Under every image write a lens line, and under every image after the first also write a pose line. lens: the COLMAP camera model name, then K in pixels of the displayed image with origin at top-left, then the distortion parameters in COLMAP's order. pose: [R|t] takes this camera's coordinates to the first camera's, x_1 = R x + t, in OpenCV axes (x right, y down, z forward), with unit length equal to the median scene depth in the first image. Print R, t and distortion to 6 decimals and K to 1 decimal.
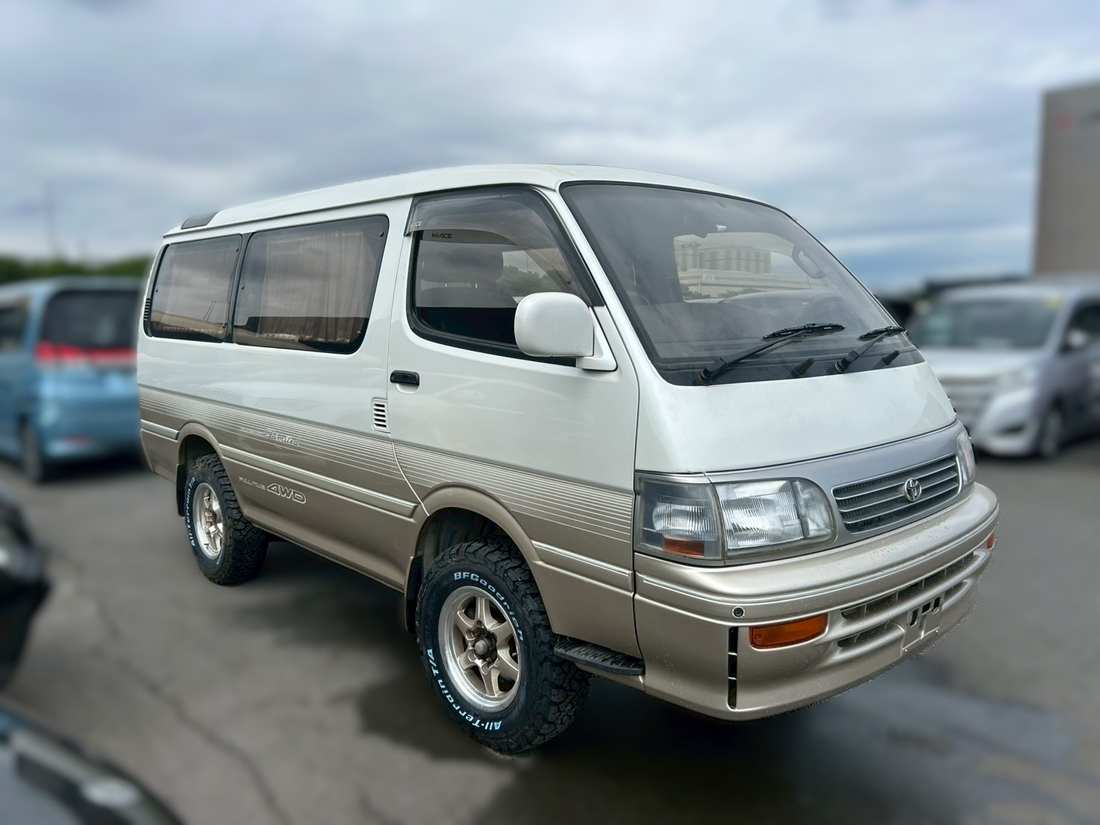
lens RADIAL K [[866.0, 0, 550.5], [0, 866.0, 367.3], [0, 0, 1]] dist [0.014850, 0.002267]
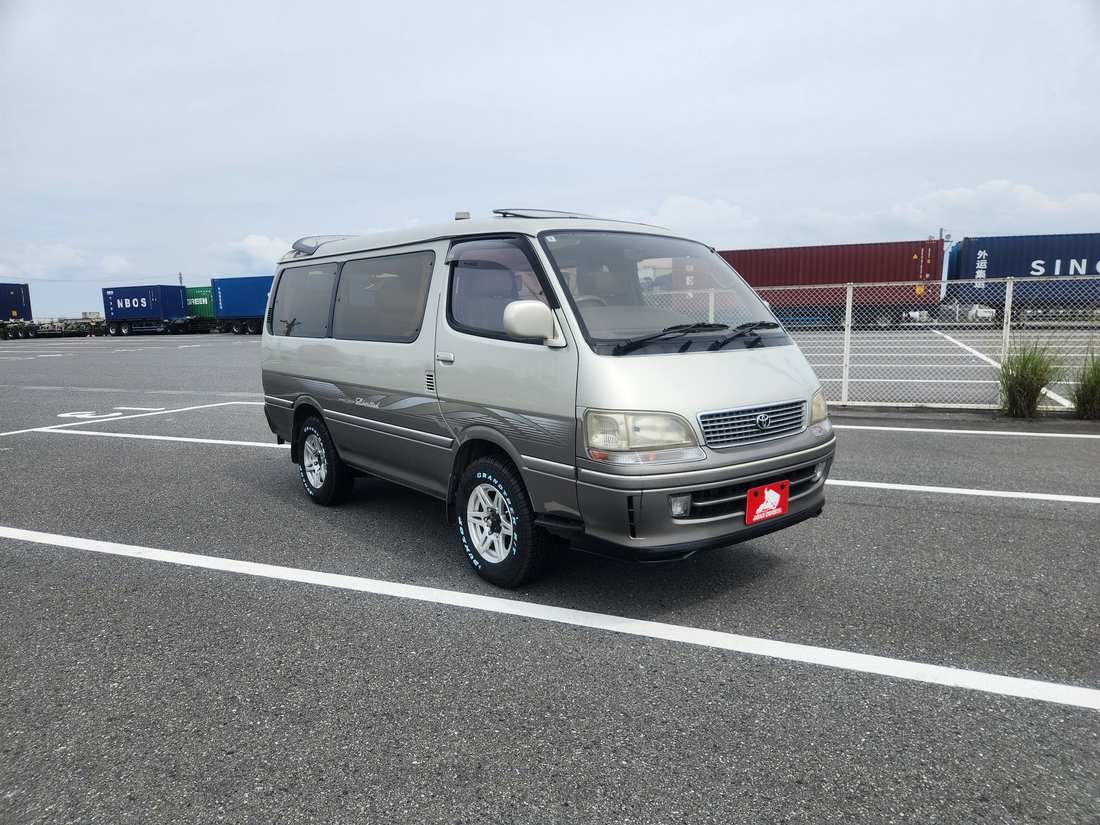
lens RADIAL K [[728.0, 0, 548.6], [0, 728.0, 384.4], [0, 0, 1]] dist [0.000806, 0.000195]
pose [[0.998635, 0.002600, -0.052161, 0.099084], [-0.001366, 0.999719, 0.023678, 0.036895], [0.052208, -0.023574, 0.998358, -0.341669]]
